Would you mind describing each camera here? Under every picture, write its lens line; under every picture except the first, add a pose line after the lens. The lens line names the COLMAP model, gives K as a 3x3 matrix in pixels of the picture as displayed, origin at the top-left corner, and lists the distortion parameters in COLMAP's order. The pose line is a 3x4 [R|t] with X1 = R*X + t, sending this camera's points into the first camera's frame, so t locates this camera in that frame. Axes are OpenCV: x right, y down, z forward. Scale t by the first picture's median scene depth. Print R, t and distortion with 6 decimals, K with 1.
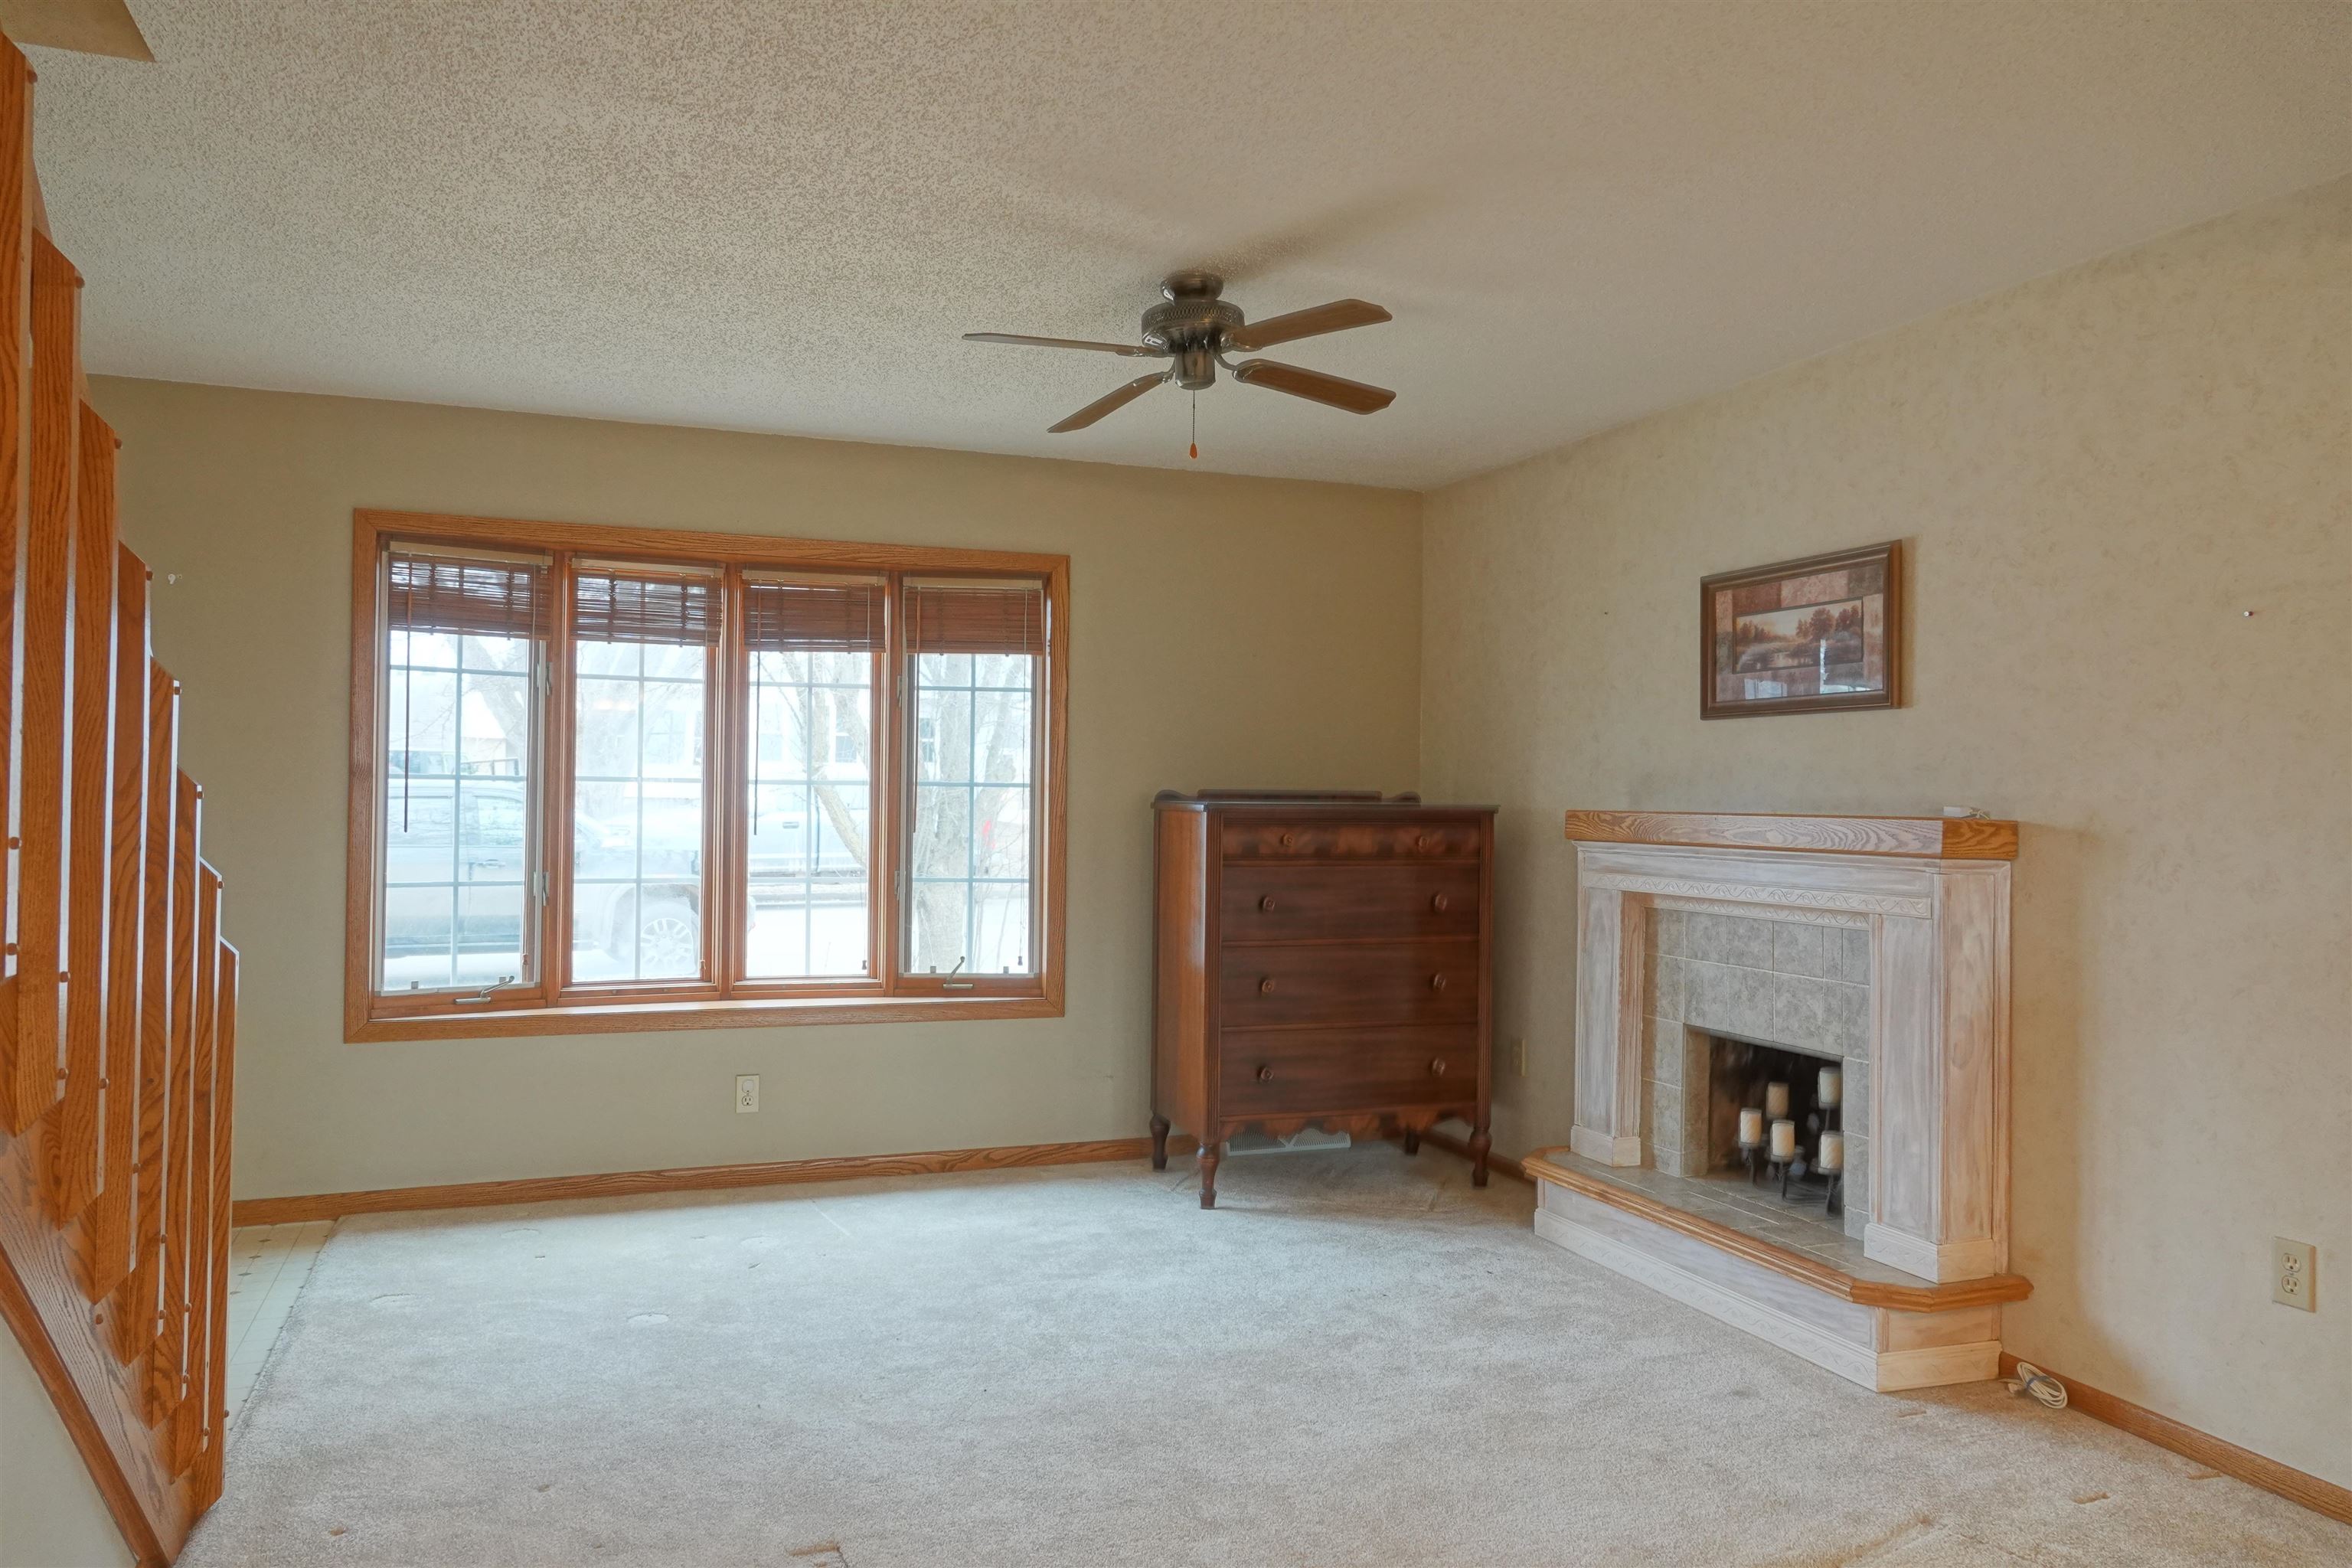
lens RADIAL K [[1613.9, 0, 1169.3], [0, 1613.9, 779.8], [0, 0, 1]] dist [-0.003813, 0.001532]
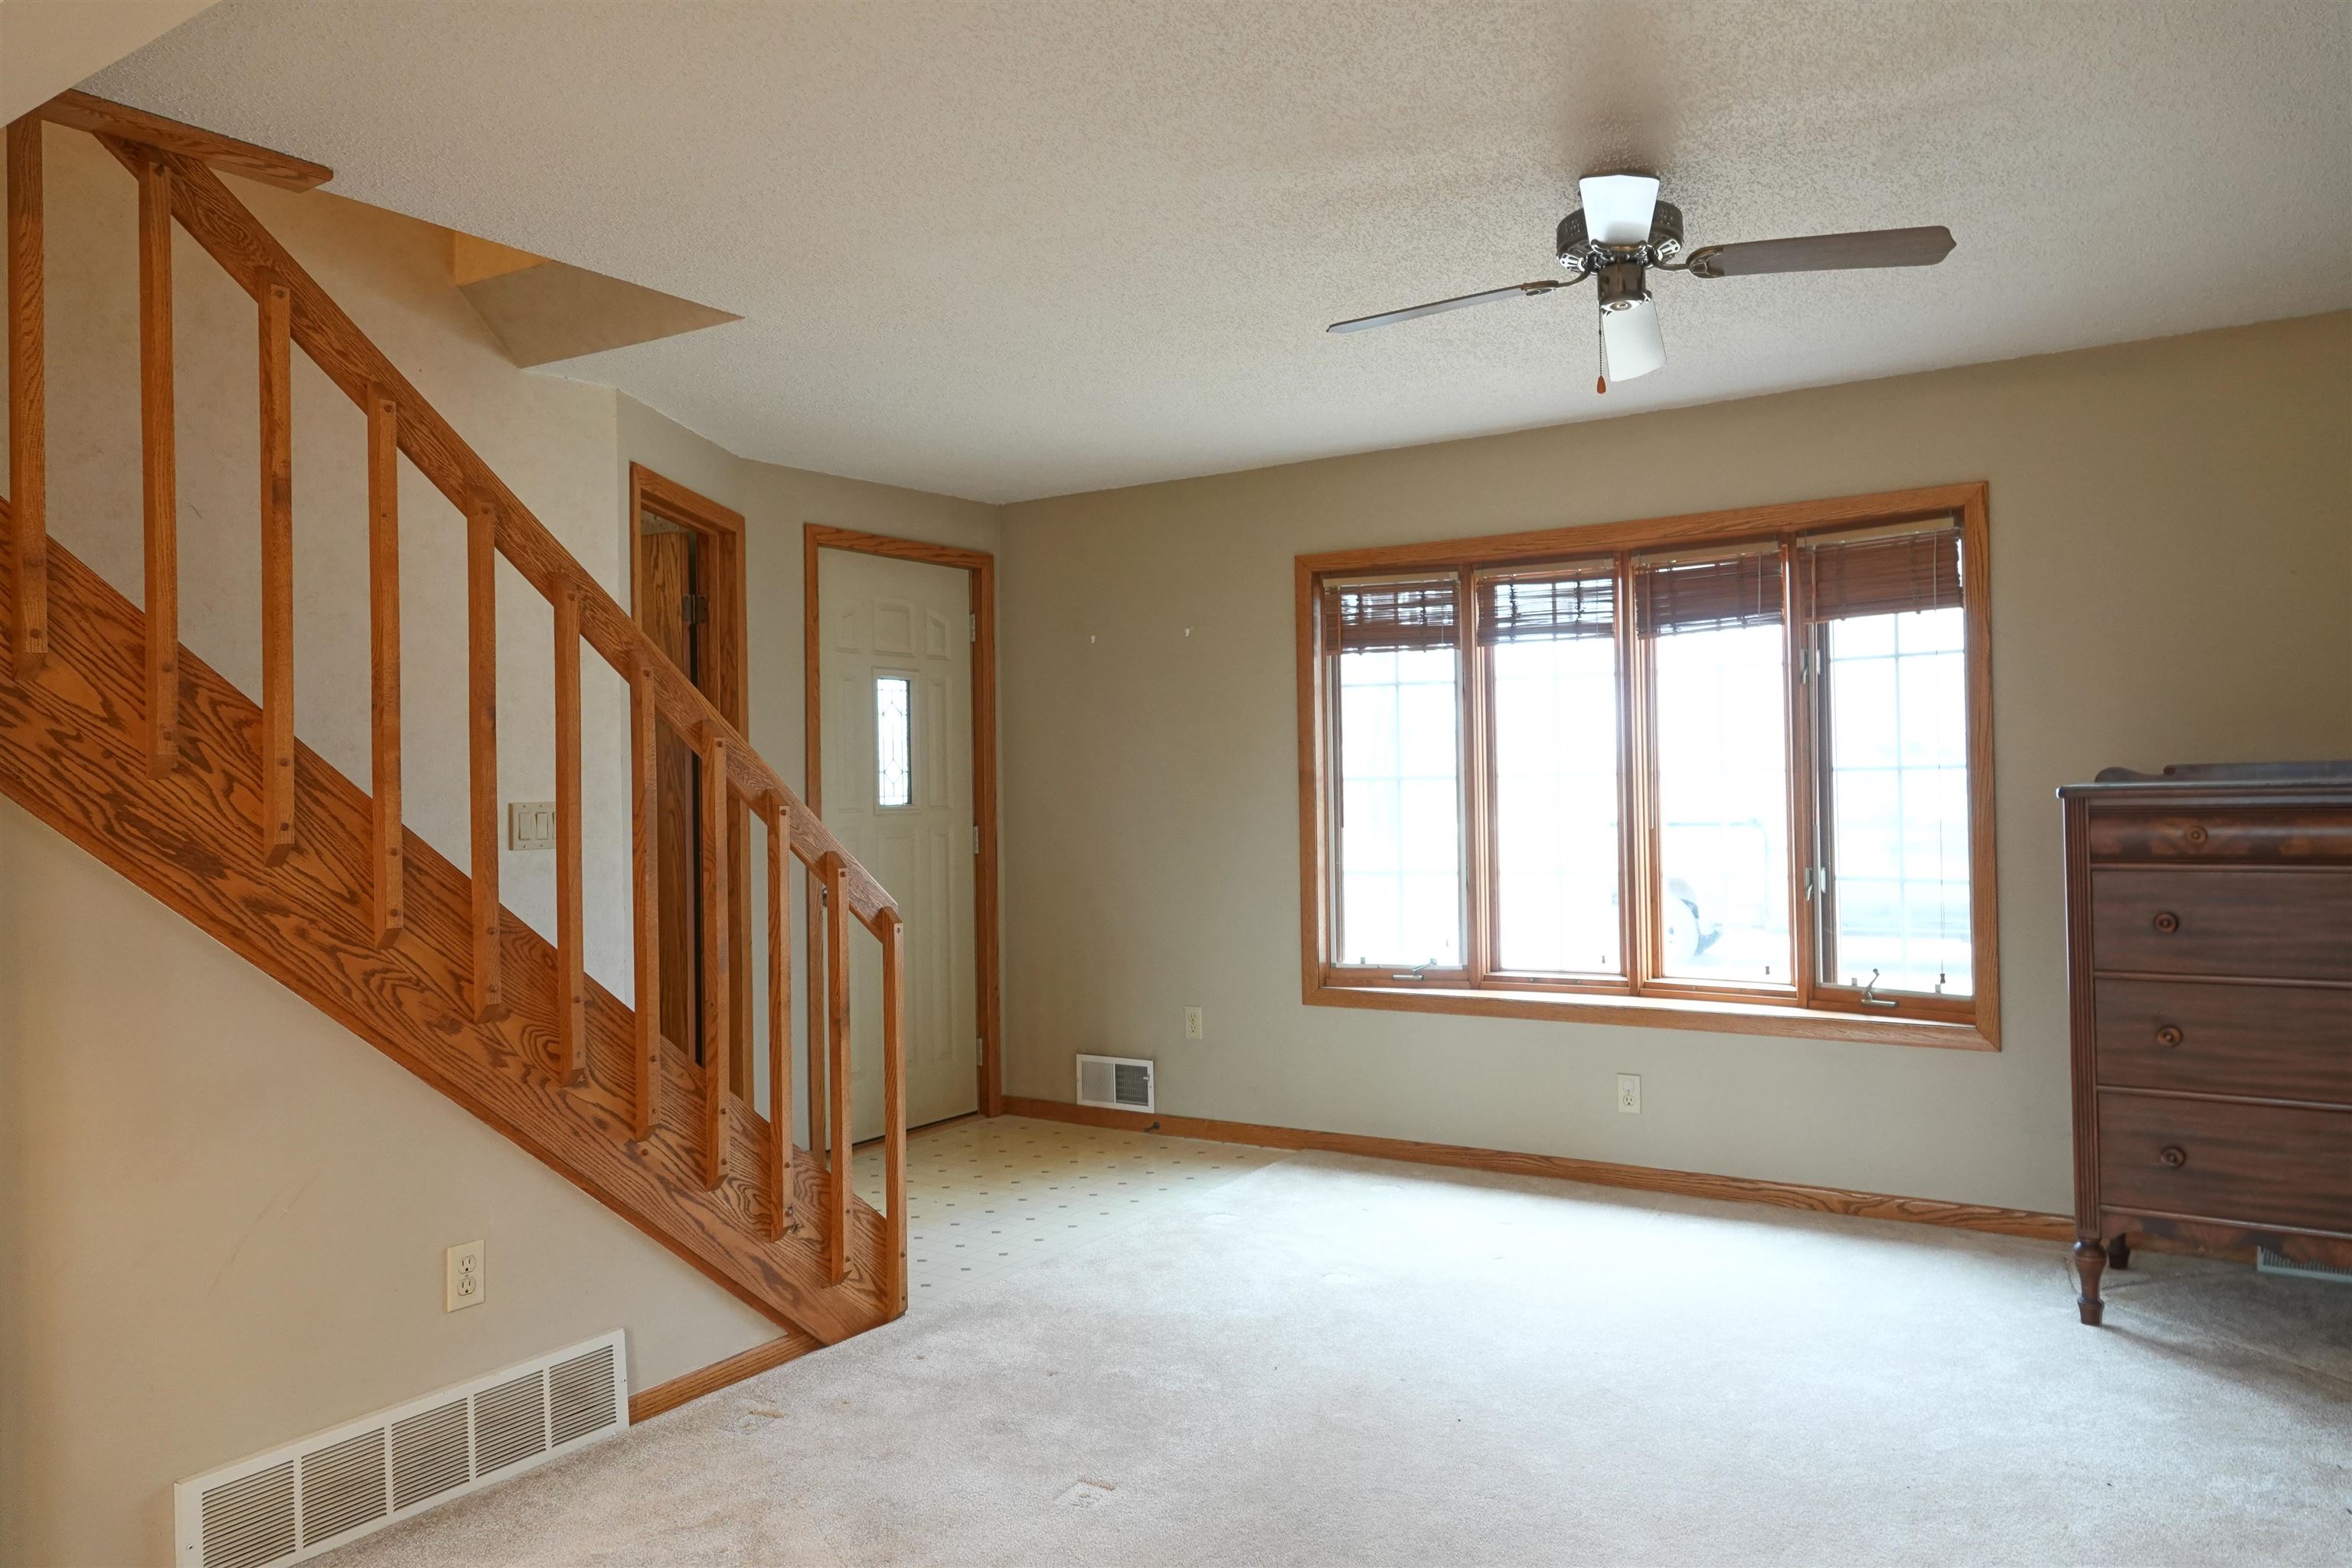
lens RADIAL K [[1613.9, 0, 1169.3], [0, 1613.9, 779.8], [0, 0, 1]] dist [-0.003813, 0.001532]
pose [[0.584839, -0.026774, -0.810707, 0.368015], [0.035881, 0.999331, -0.007119, 0.001622], [0.810355, -0.024925, 0.585408, 0.204275]]
